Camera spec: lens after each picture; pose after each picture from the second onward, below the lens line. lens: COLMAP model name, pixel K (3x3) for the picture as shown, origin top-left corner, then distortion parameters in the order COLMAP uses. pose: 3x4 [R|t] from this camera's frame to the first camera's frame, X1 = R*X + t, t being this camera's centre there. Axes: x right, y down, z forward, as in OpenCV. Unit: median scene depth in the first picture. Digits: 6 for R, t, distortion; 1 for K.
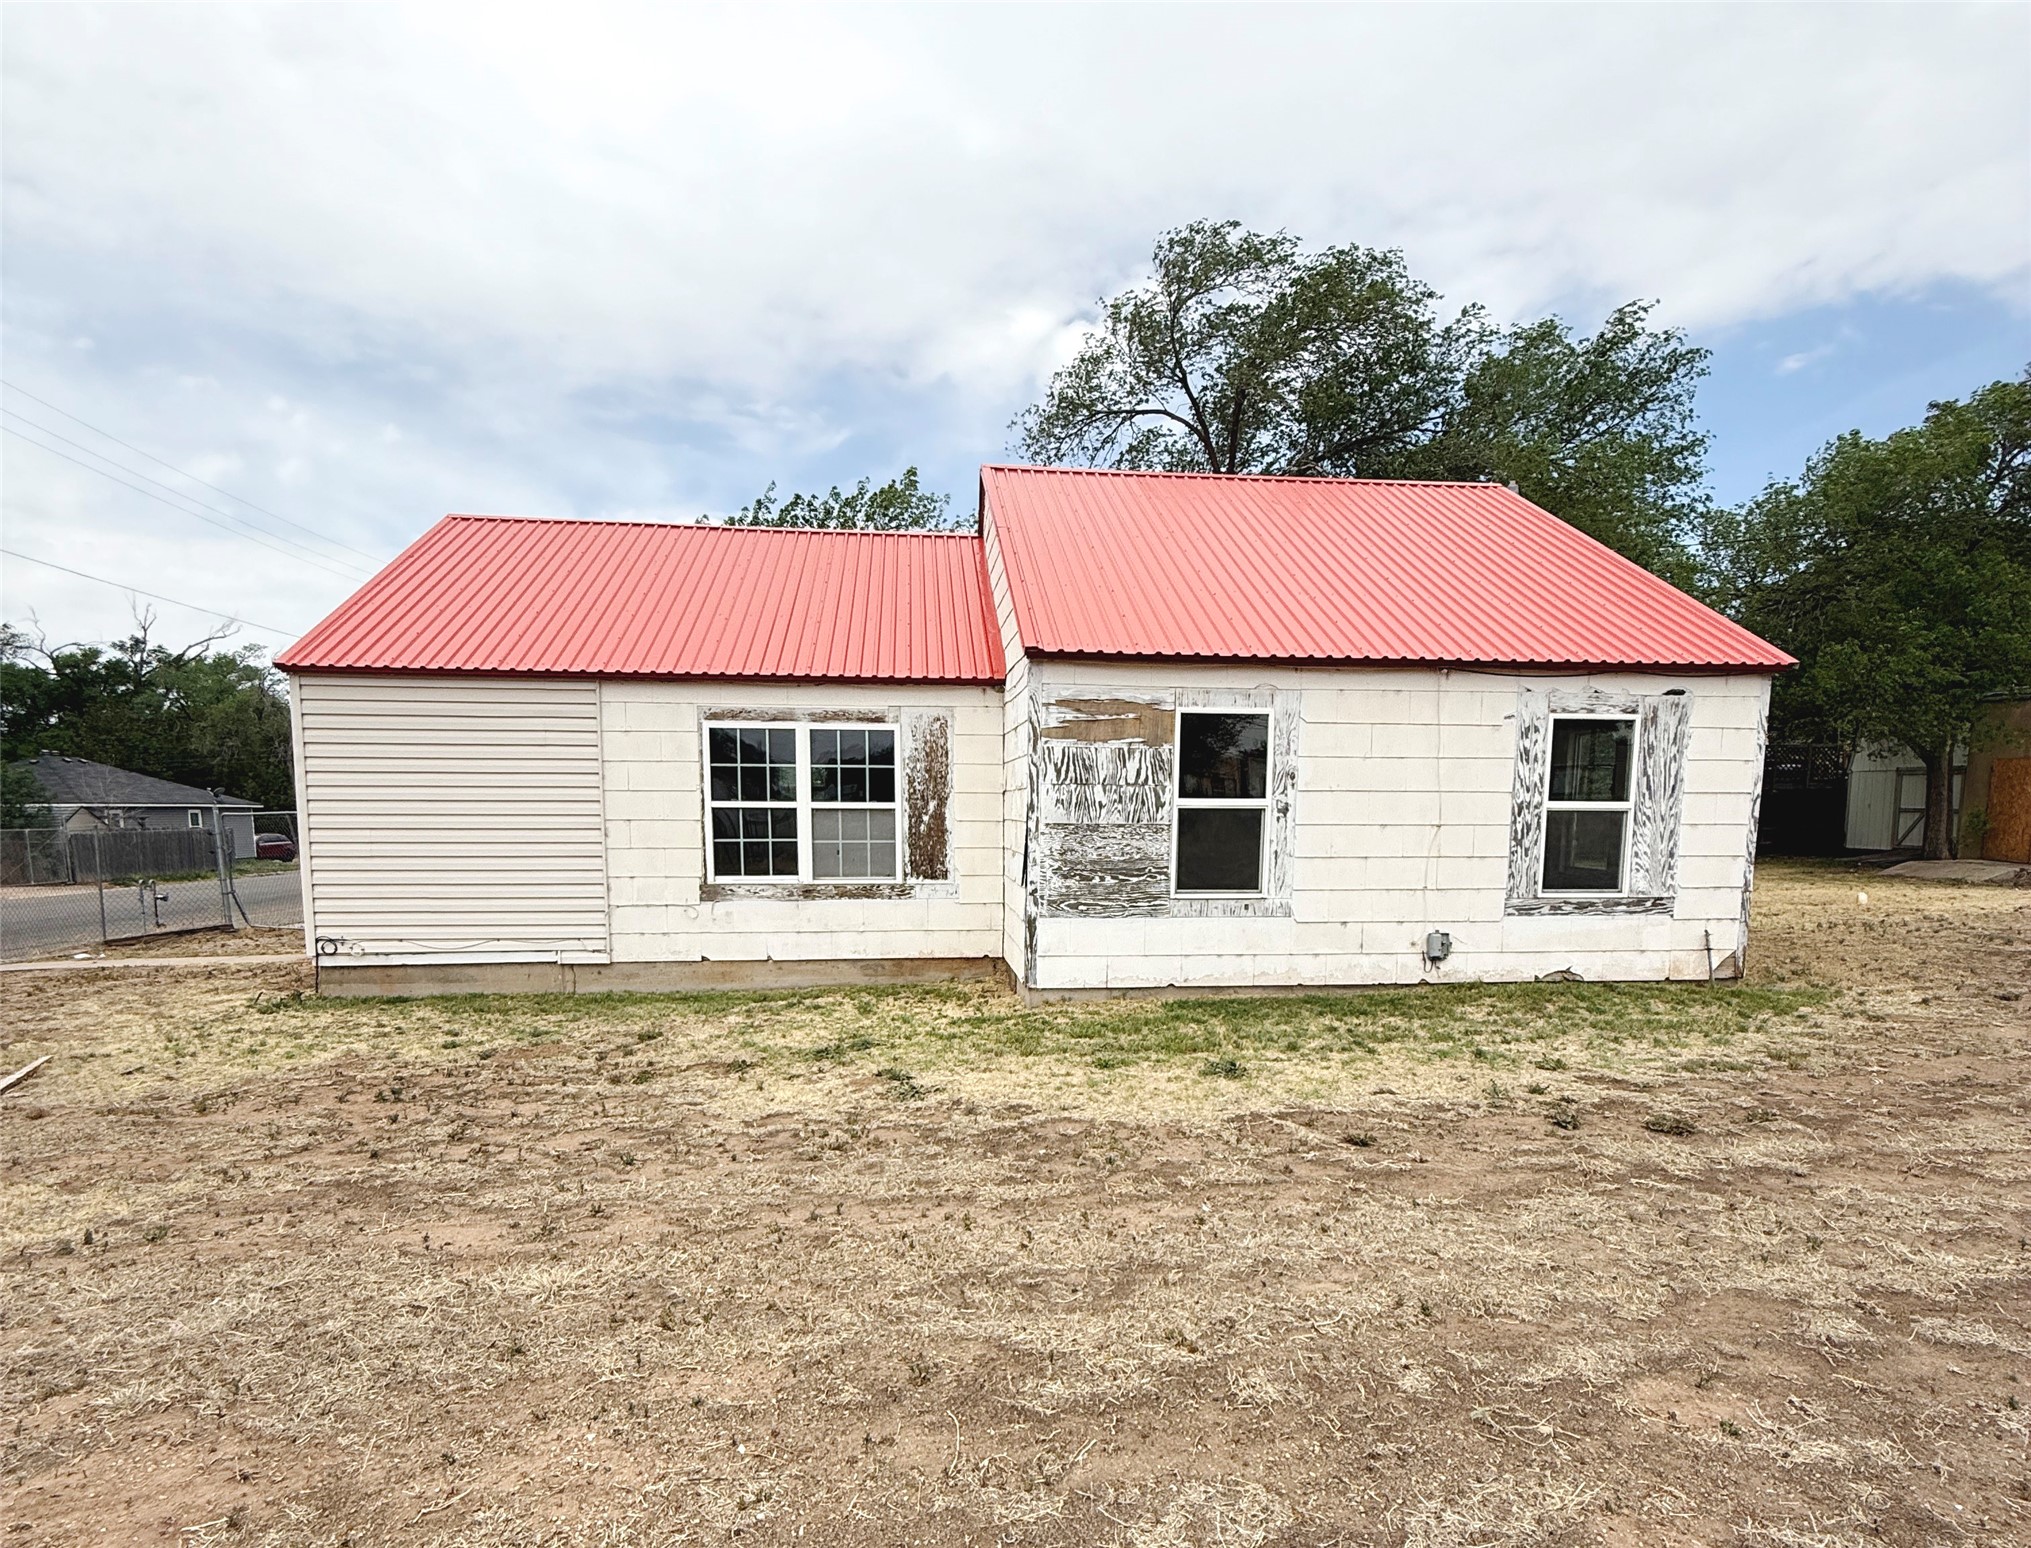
lens RADIAL K [[1073.7, 0, 1015.5], [0, 1073.7, 774.0], [0, 0, 1]] dist [0.000145, -0.000036]
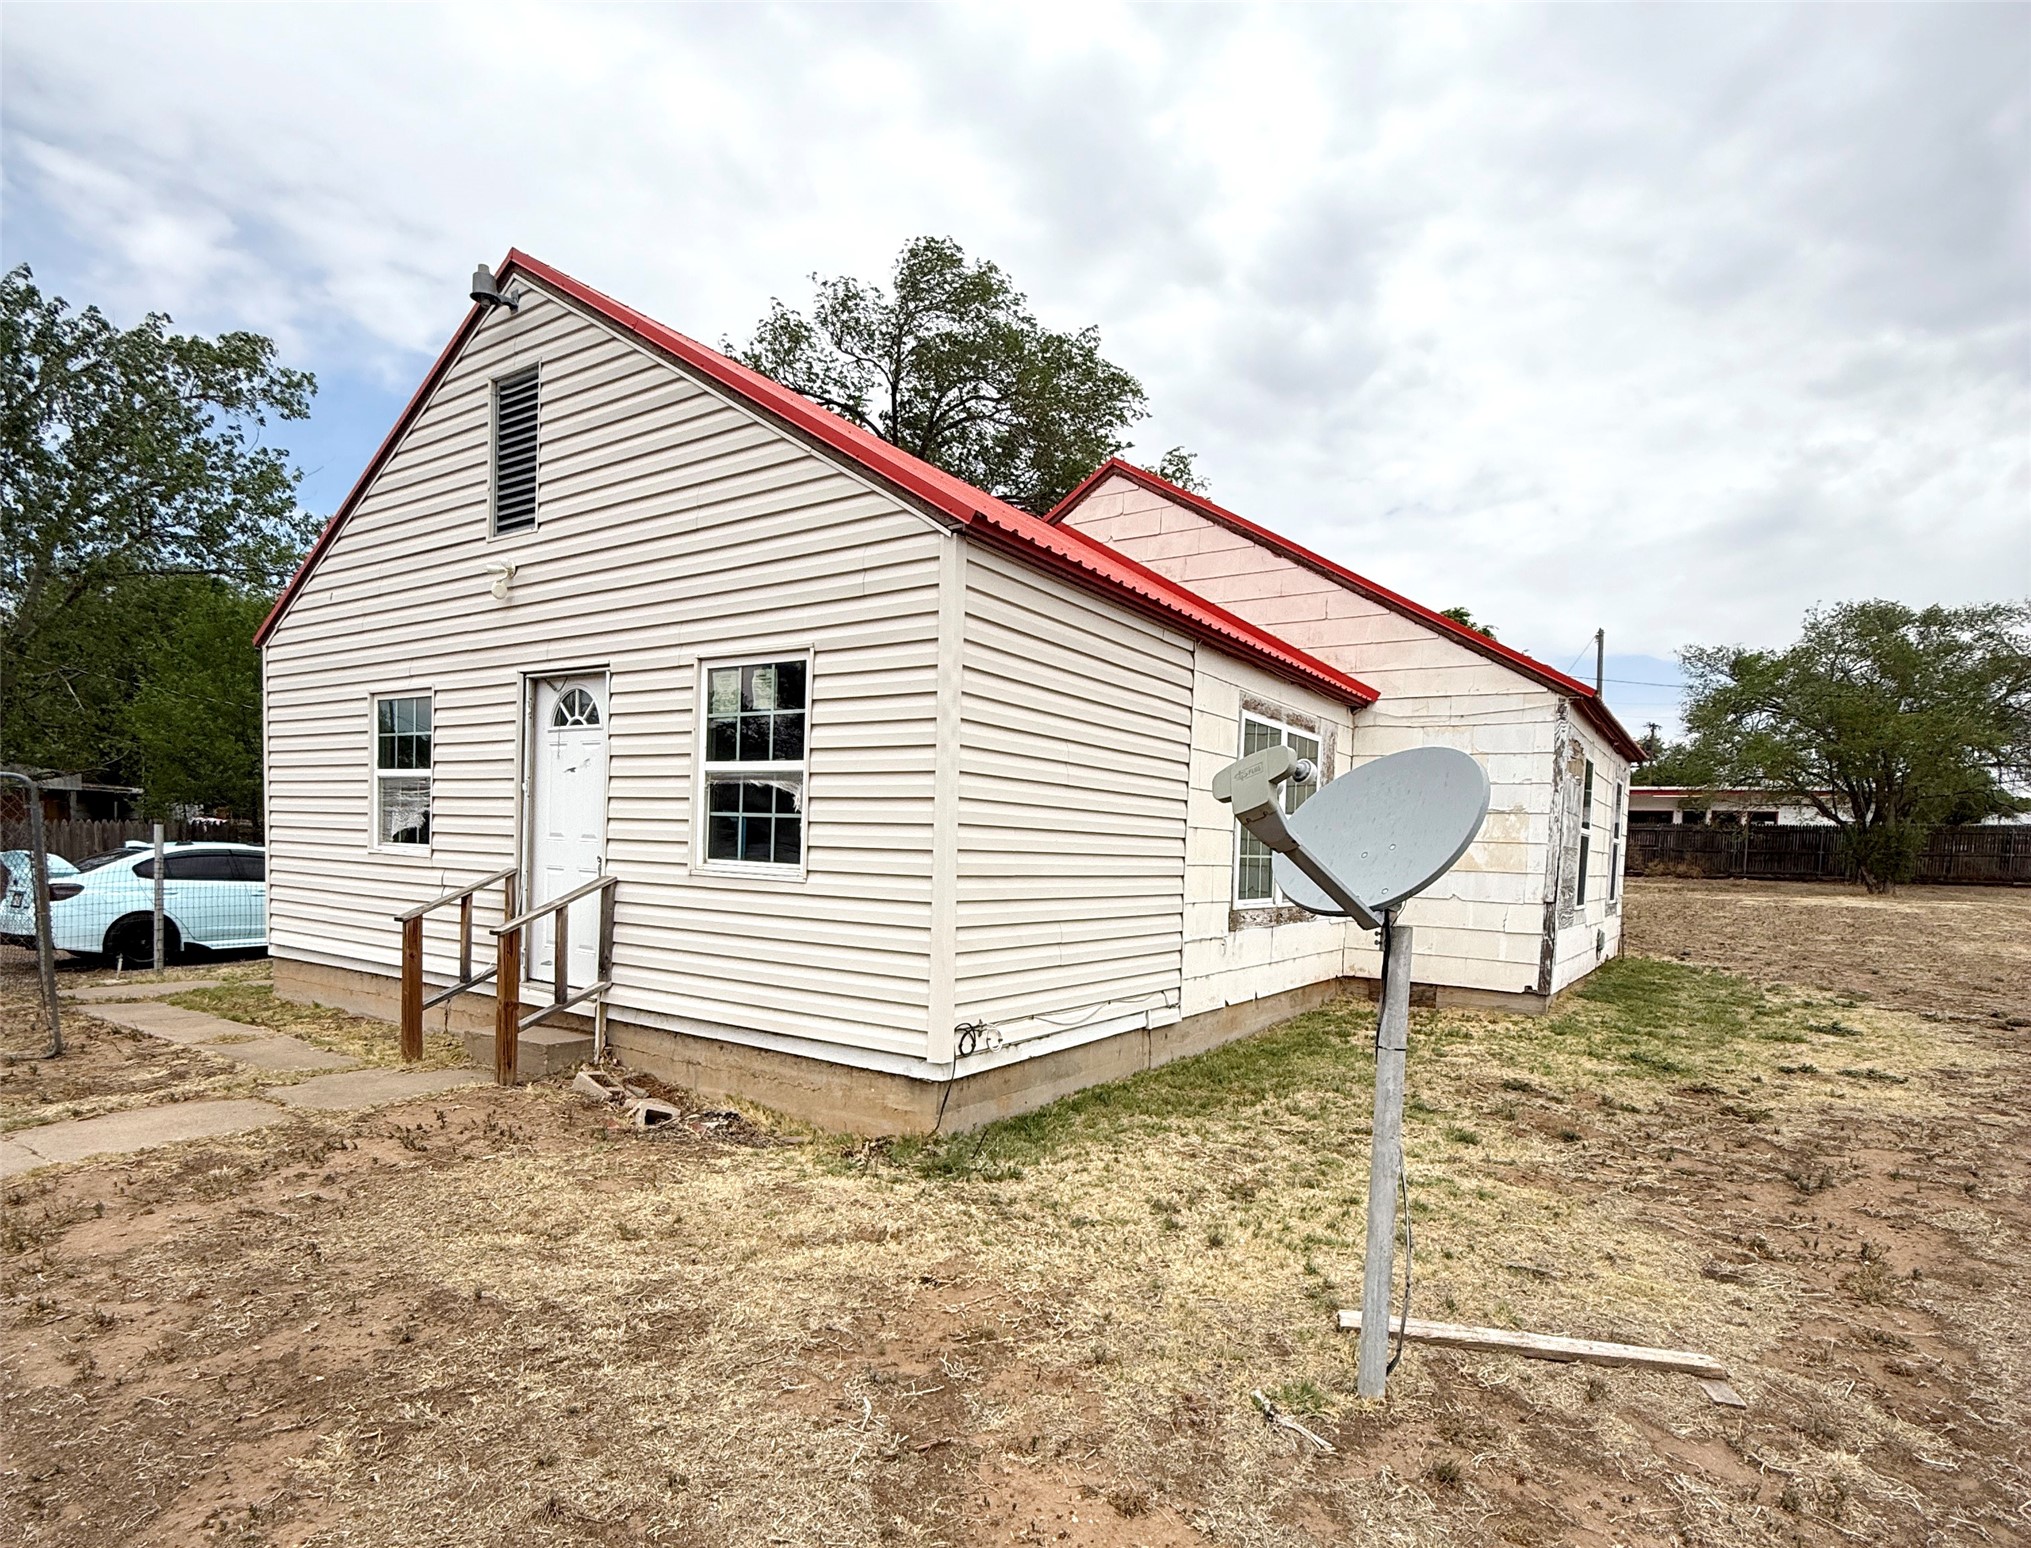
lens RADIAL K [[1073.7, 0, 1015.5], [0, 1073.7, 774.0], [0, 0, 1]] dist [0.000145, -0.000036]
pose [[0.619699, 0.076627, 0.781090, -1.025930], [-0.125613, 0.992077, 0.002333, 0.018472], [-0.774722, -0.099561, 0.624415, 0.622382]]
